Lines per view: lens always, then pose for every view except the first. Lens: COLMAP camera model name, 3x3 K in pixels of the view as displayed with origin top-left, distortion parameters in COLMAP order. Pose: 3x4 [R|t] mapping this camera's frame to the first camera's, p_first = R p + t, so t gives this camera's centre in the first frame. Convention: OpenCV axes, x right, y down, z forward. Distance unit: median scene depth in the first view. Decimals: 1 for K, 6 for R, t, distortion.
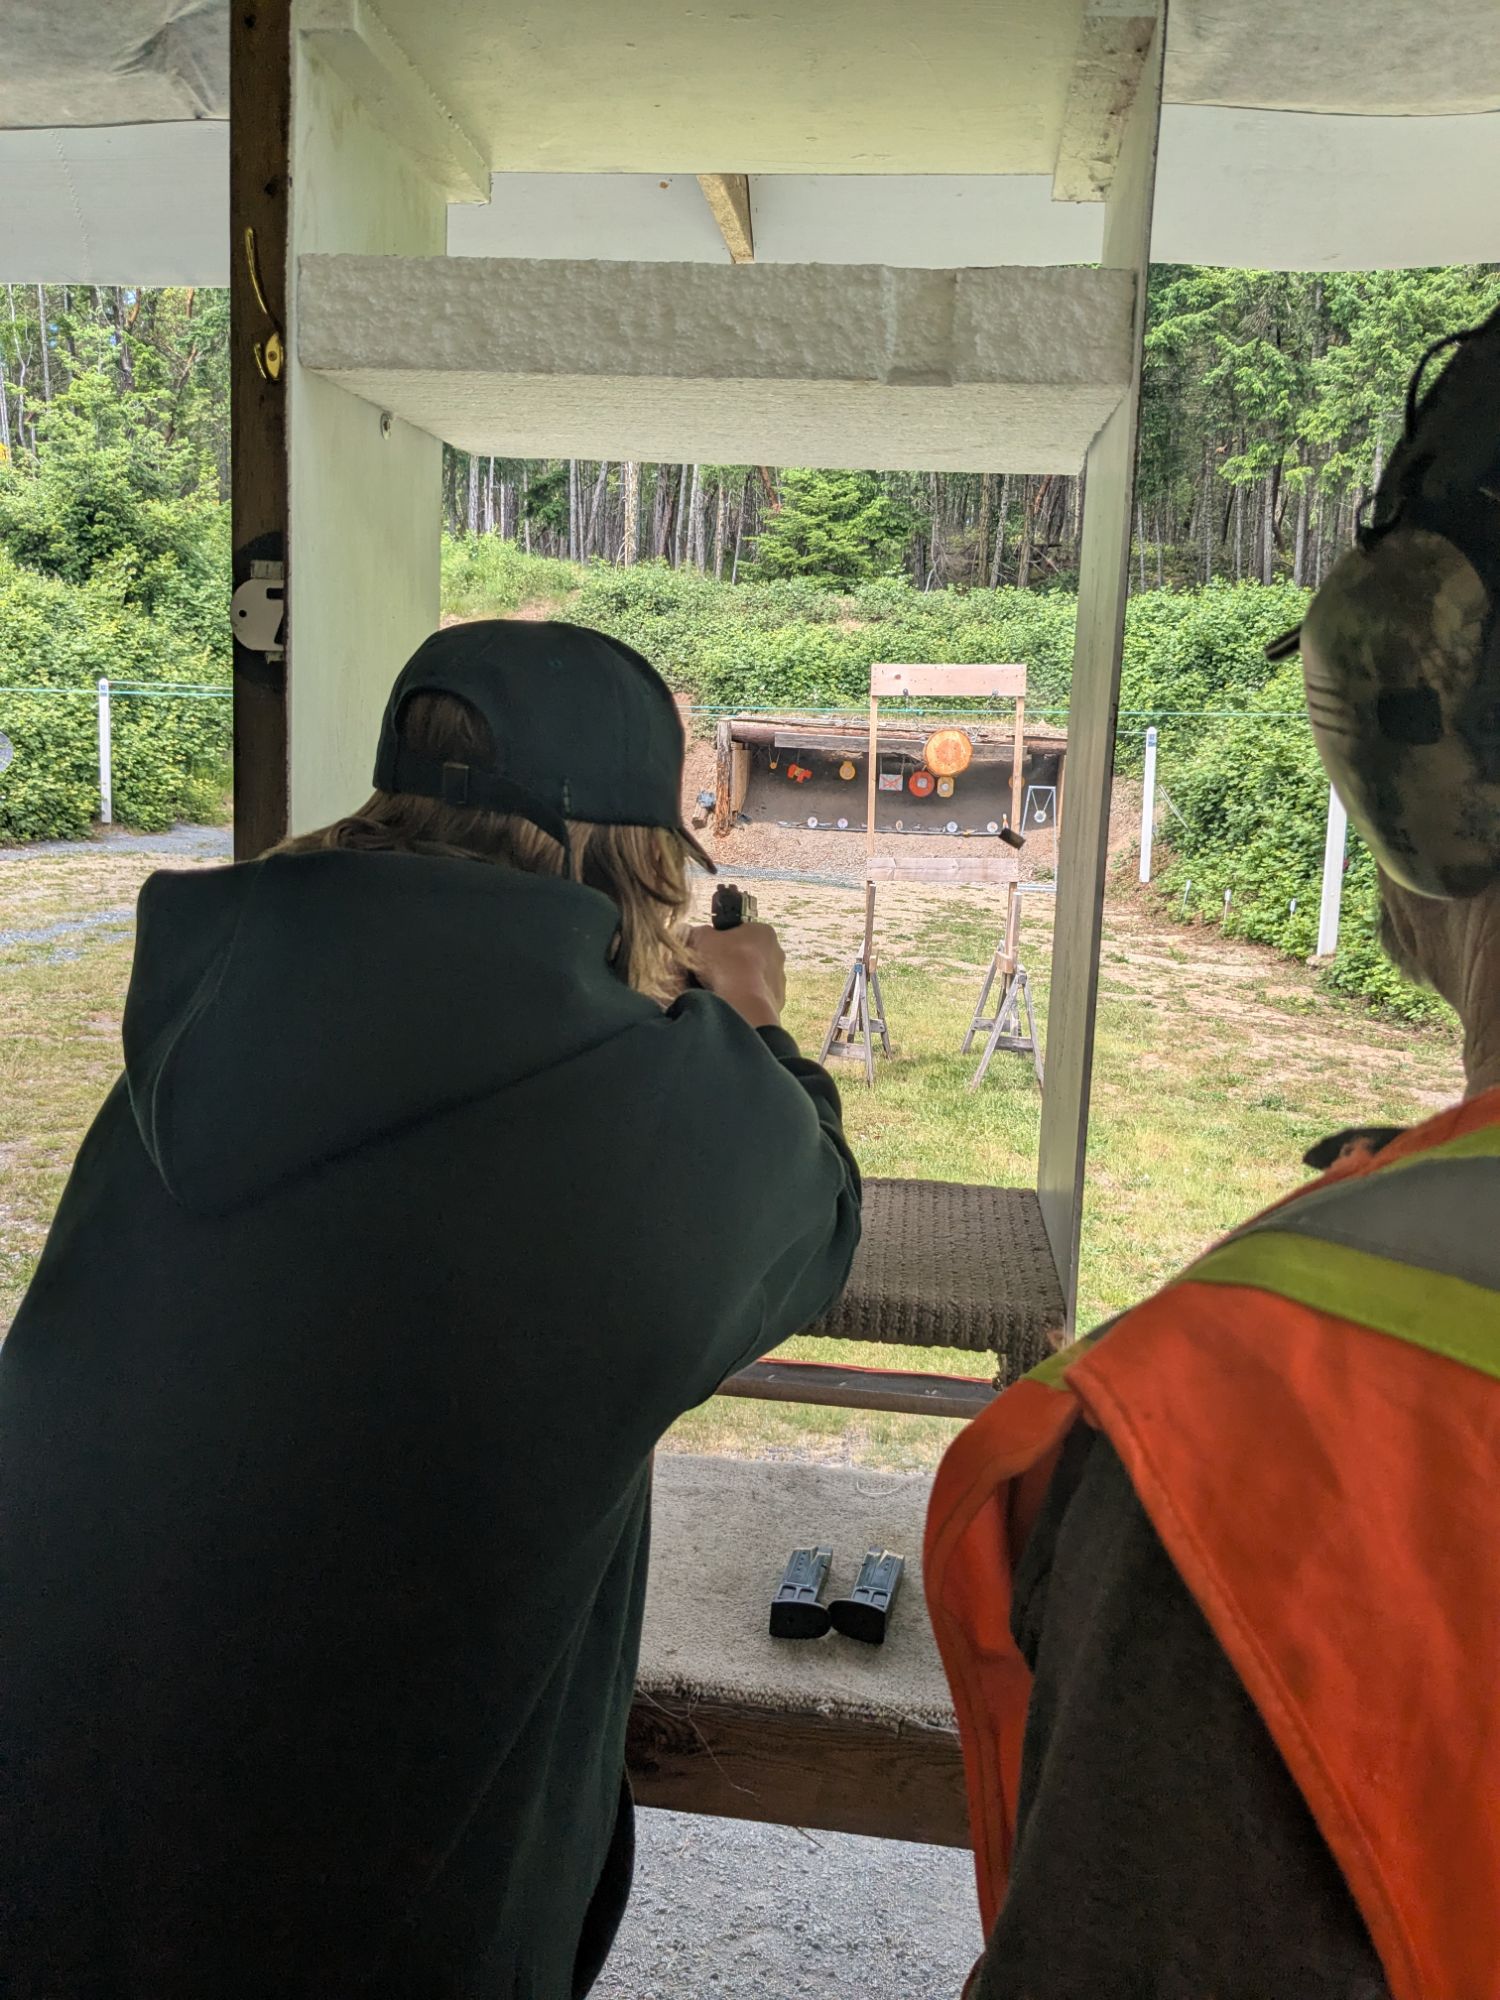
lens RADIAL K [[1551.7, 0, 750.0], [0, 1551.7, 1000.0], [0, 0, 1]] dist [0.006045, -0.001964]
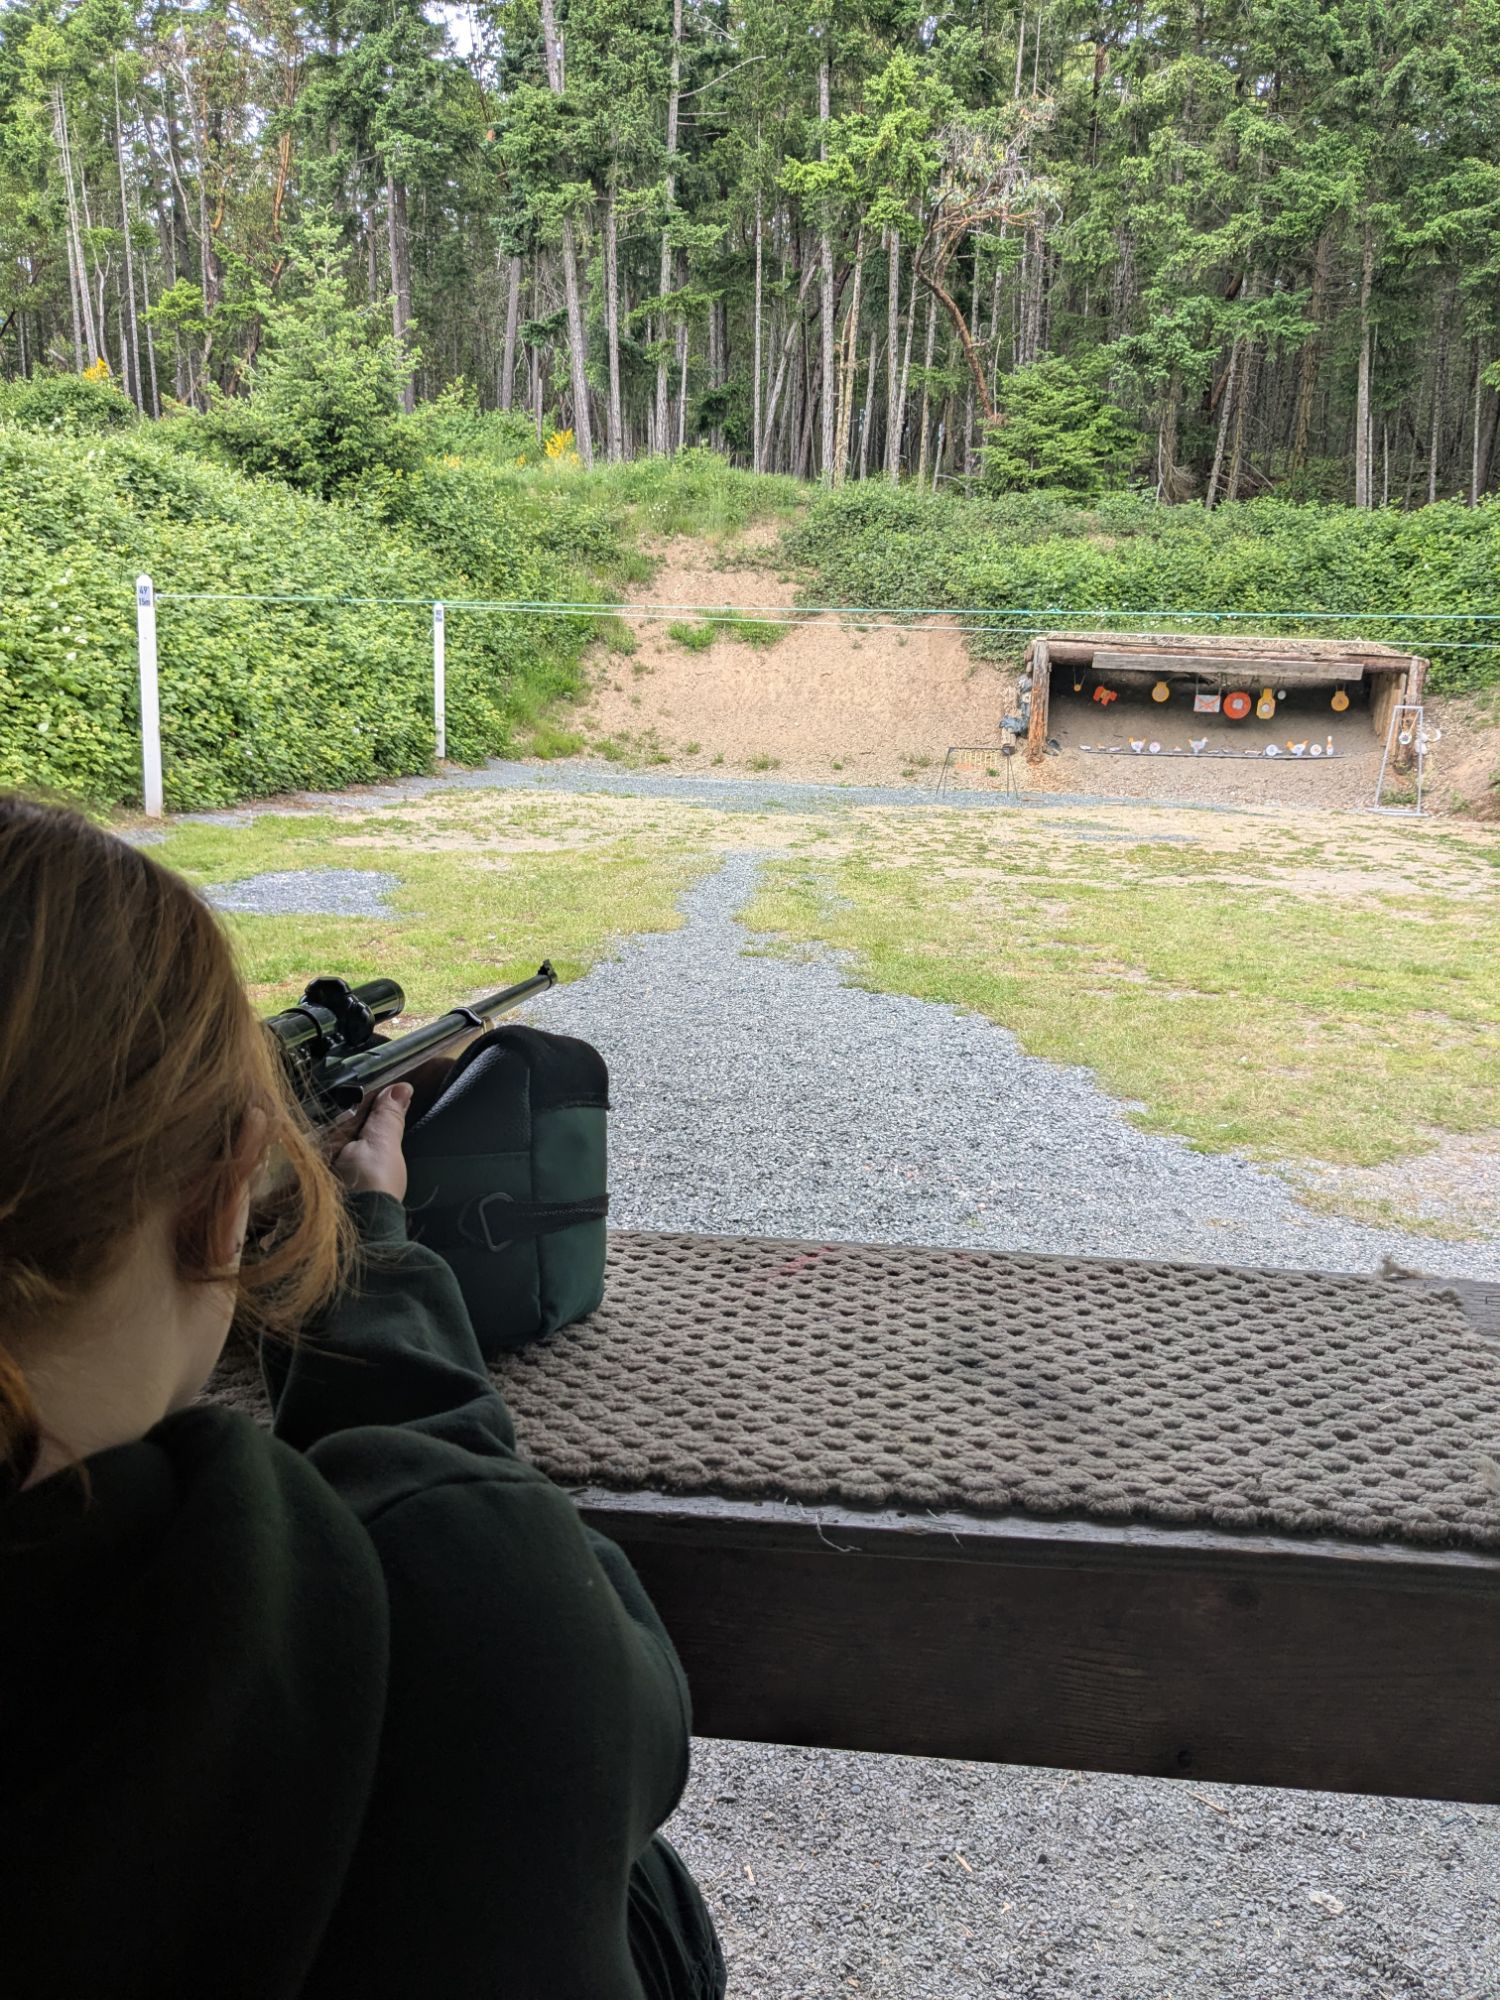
lens RADIAL K [[1563.8, 0, 750.0], [0, 1563.8, 1000.0], [0, 0, 1]] dist [-0.004198, -0.000852]
pose [[0.999137, -0.020688, 0.036004, -0.192746], [0.019110, 0.998864, 0.043647, -0.004156], [-0.036866, -0.042922, 0.998398, 0.032062]]
